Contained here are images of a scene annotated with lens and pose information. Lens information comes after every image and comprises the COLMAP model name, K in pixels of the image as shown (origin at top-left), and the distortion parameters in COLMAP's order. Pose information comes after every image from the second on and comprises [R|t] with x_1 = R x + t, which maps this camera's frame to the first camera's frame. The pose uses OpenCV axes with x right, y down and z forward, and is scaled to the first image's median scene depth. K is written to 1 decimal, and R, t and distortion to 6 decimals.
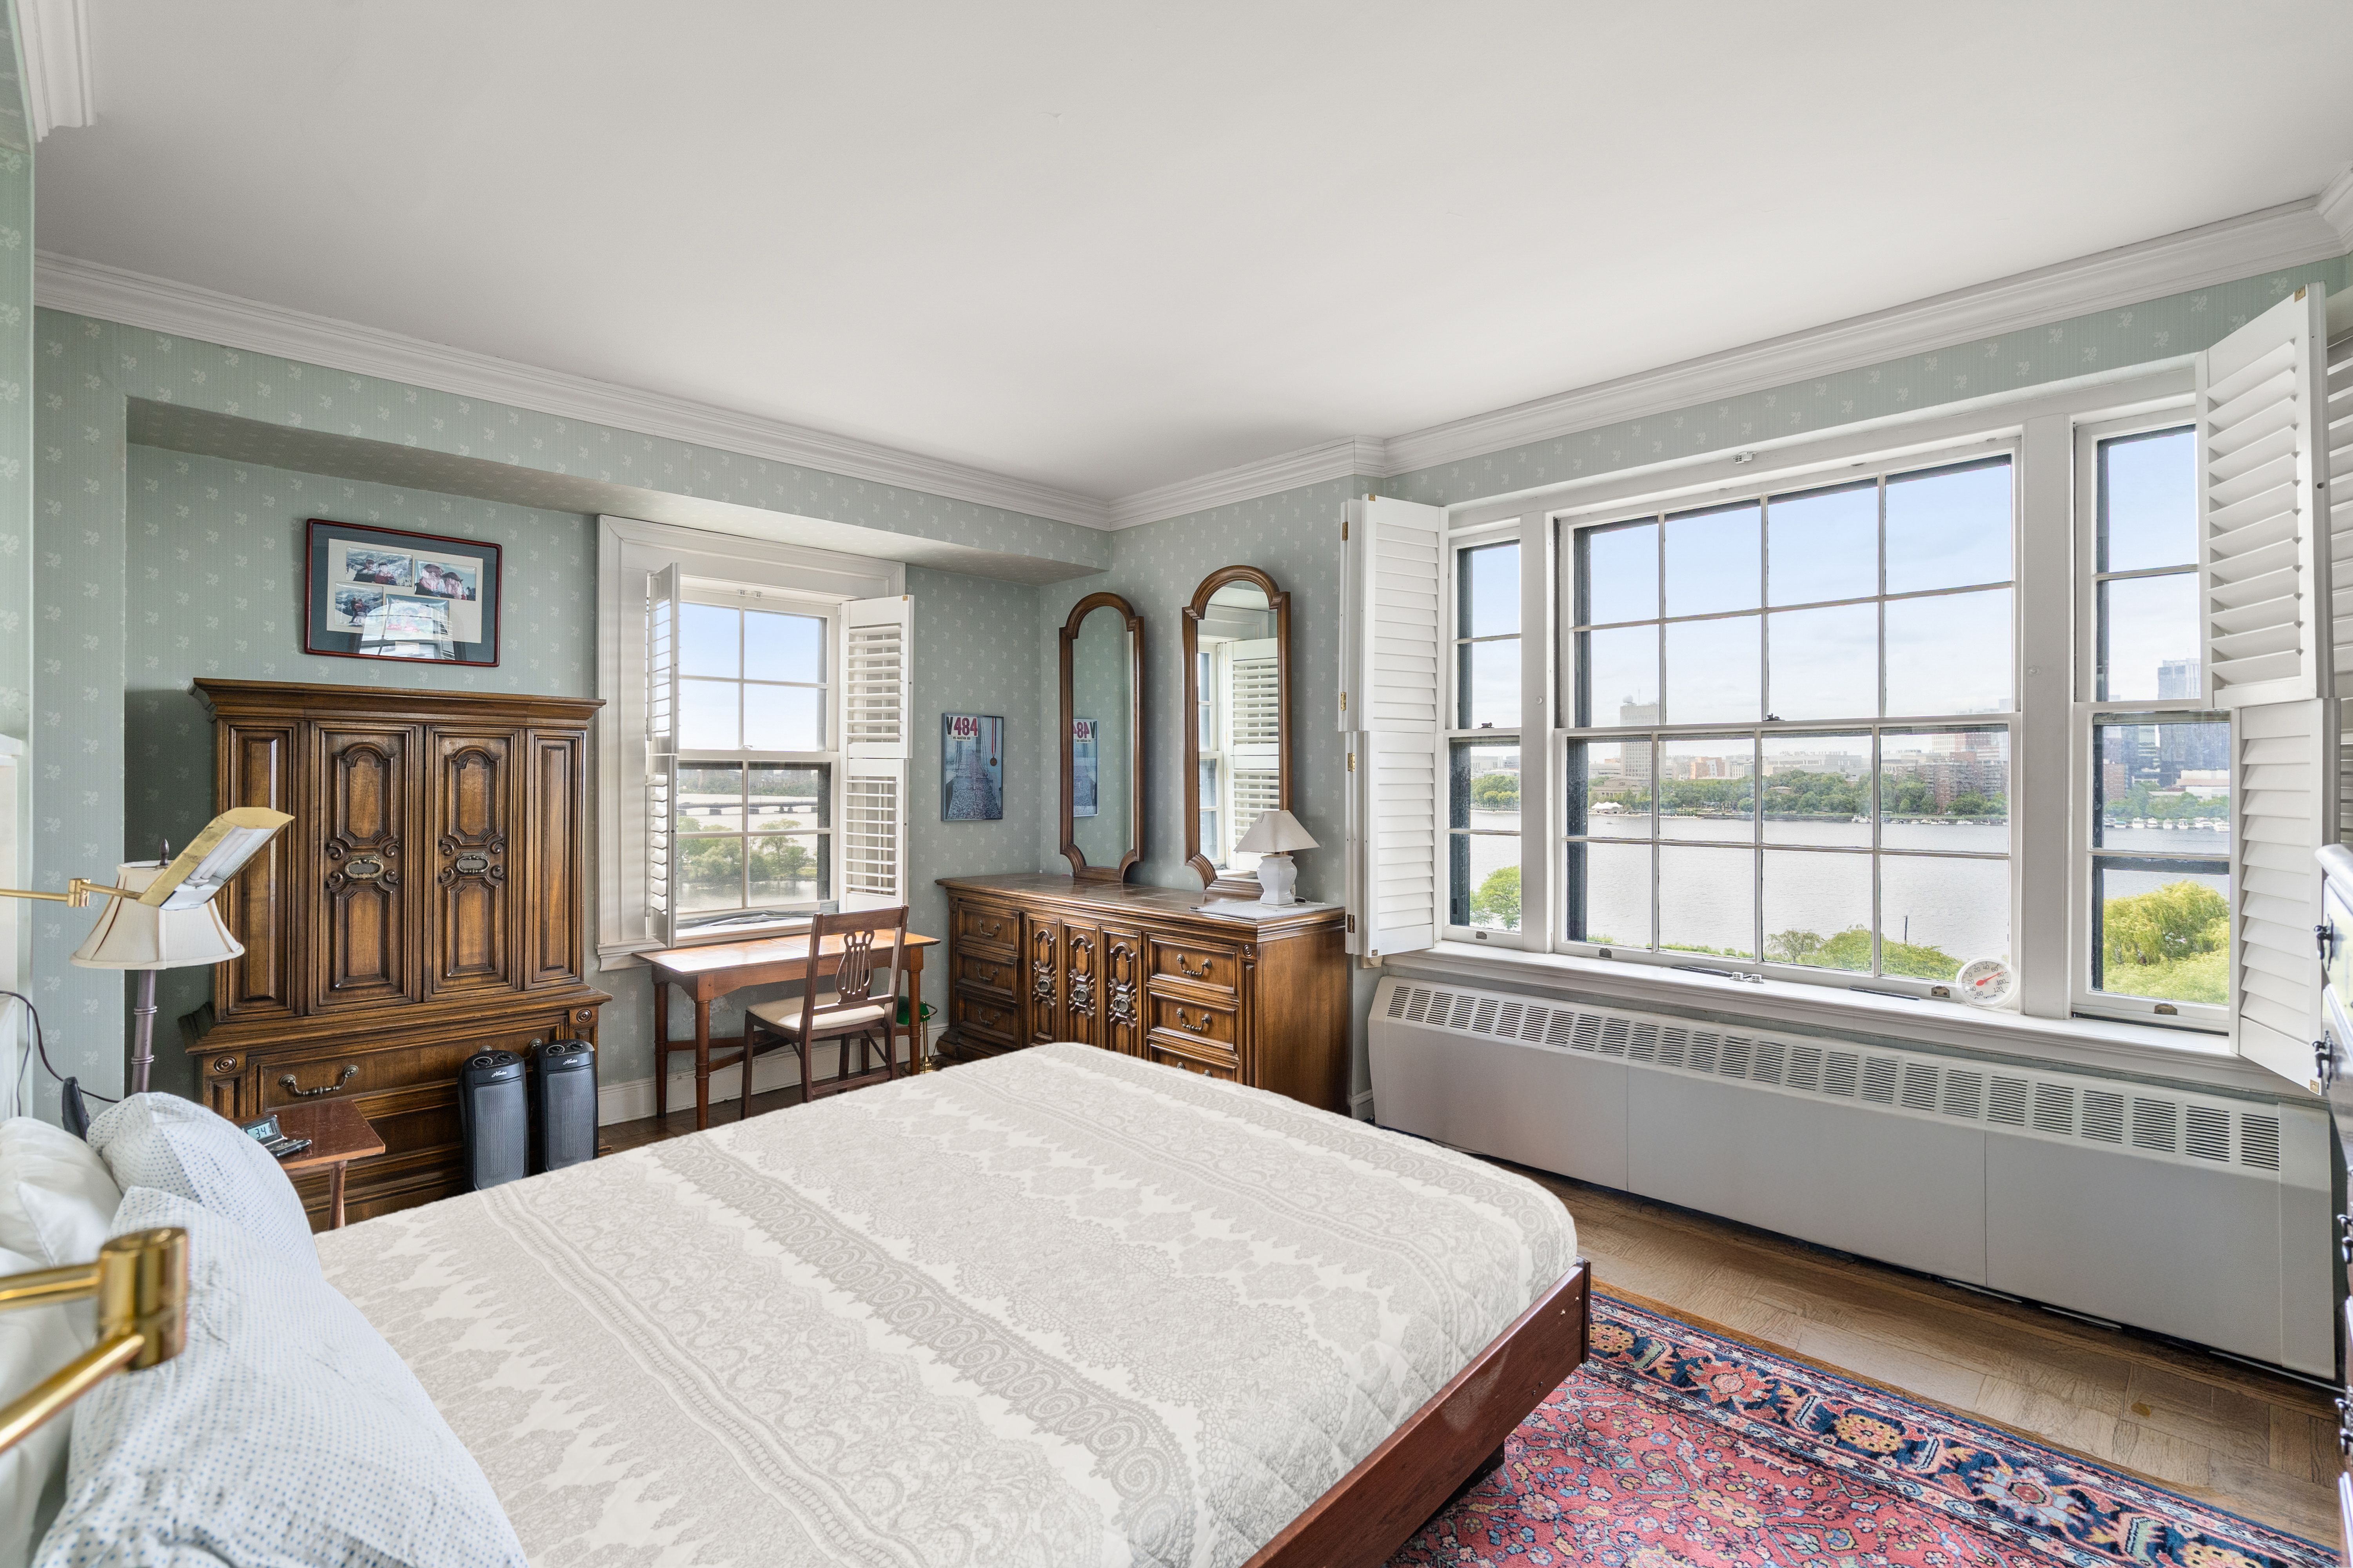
lens RADIAL K [[1122.0, 0, 1178.7], [0, 1122.0, 788.7], [0, 0, 1]] dist [-0.001087, -0.000412]
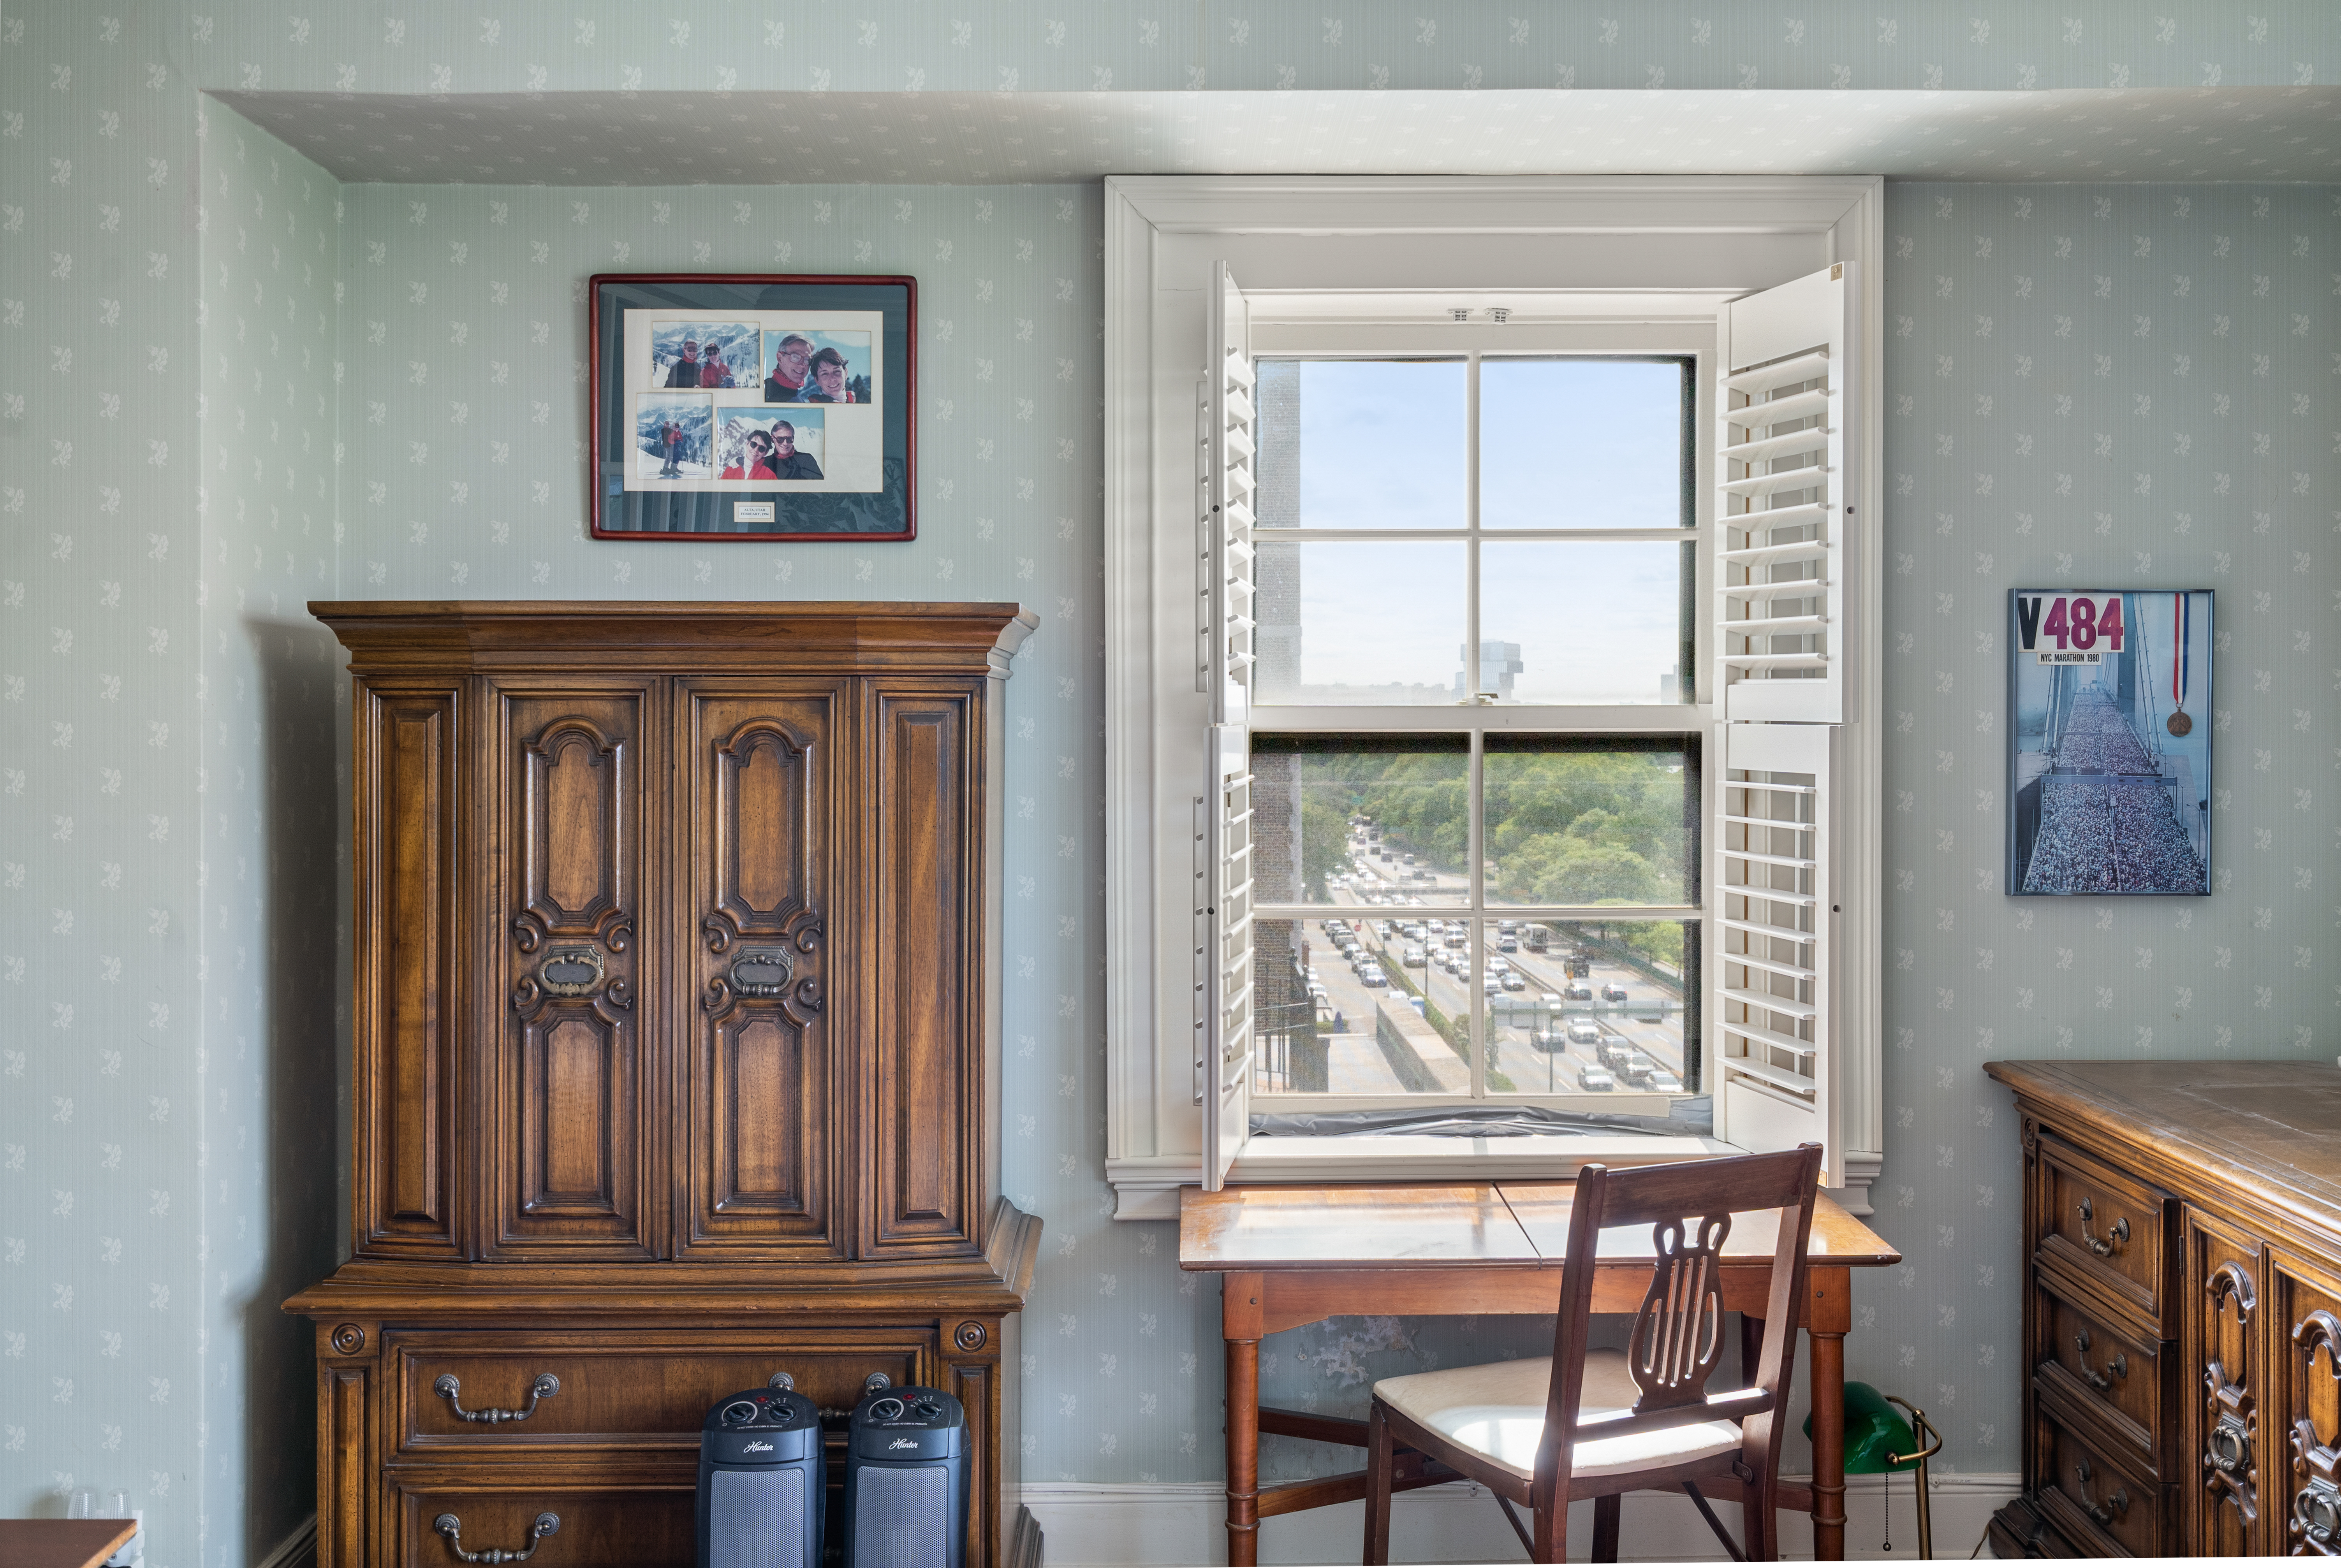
lens RADIAL K [[2323.6, 0, 1204.3], [0, 2323.6, 742.0], [0, 0, 1]] dist [-0.001579, 0.000000]
pose [[0.717511, -0.002565, -0.696543, 0.156972], [0.000087, 0.999994, -0.003592, -0.023124], [0.696548, 0.002516, 0.717506, 0.418349]]
